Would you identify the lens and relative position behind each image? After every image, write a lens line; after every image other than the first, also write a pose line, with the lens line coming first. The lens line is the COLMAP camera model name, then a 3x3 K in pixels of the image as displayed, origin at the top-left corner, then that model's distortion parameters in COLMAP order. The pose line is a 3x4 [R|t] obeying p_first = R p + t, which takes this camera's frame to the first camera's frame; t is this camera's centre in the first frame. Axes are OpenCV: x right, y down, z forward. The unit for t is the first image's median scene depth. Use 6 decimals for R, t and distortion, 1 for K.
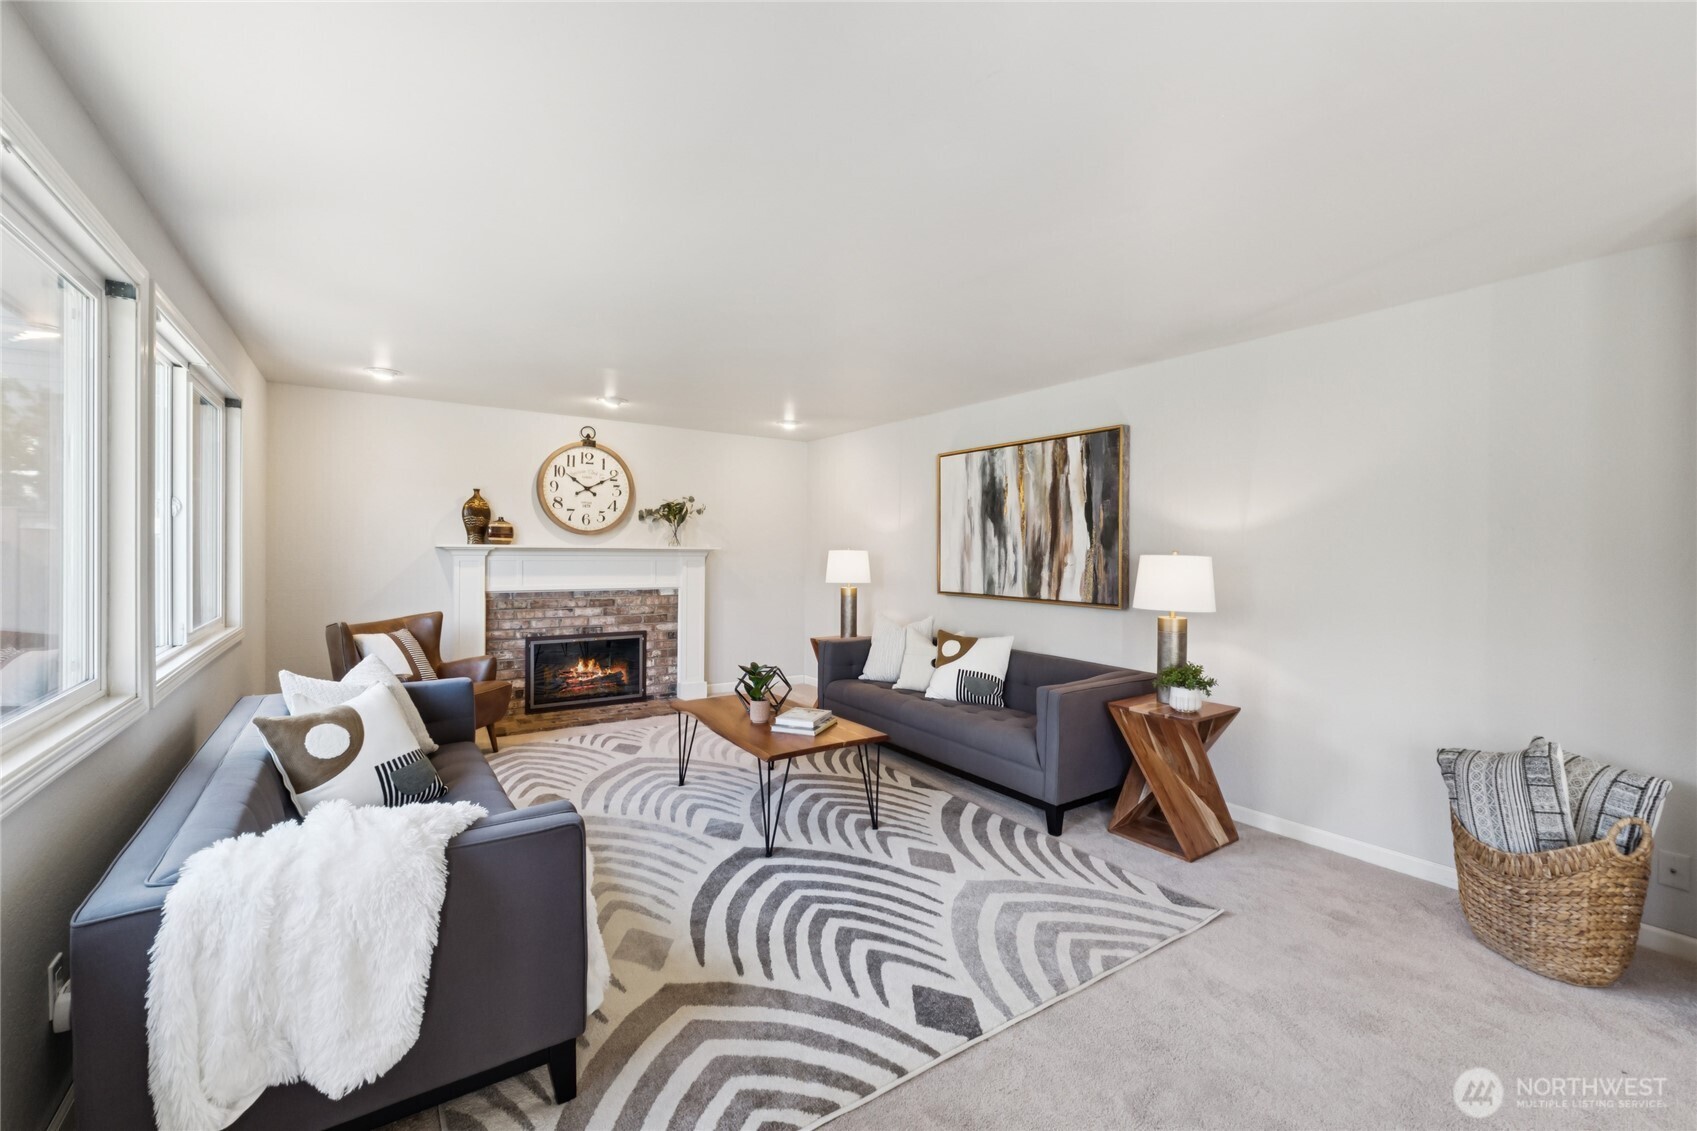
lens RADIAL K [[709.5, 0, 854.2], [0, 709.5, 569.3], [0, 0, 1]] dist [0.002243, -0.000120]
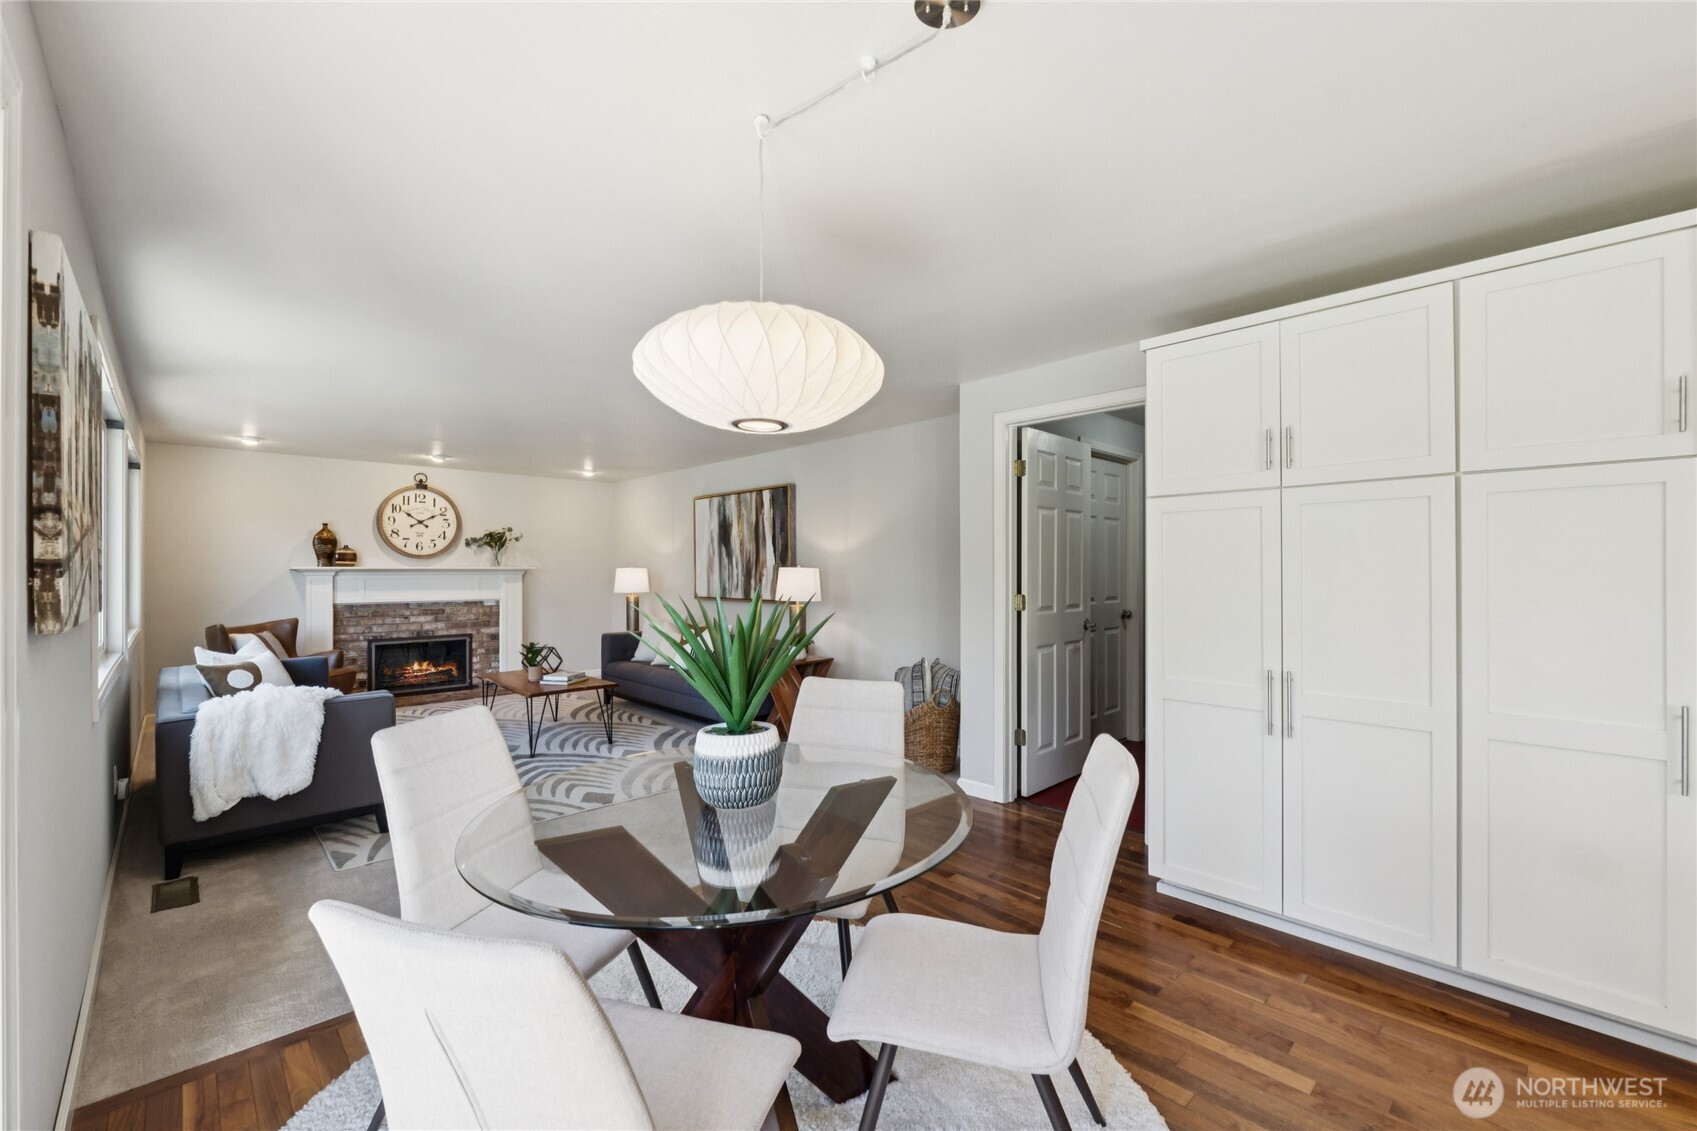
lens RADIAL K [[747.0, 0, 874.8], [0, 747.0, 576.3], [0, 0, 1]] dist [-0.001369, -0.000100]
pose [[0.987334, -0.013868, 0.158050, 0.233790], [0.016871, 0.999701, -0.017672, 0.022583], [-0.157757, 0.020115, 0.987273, -0.485512]]
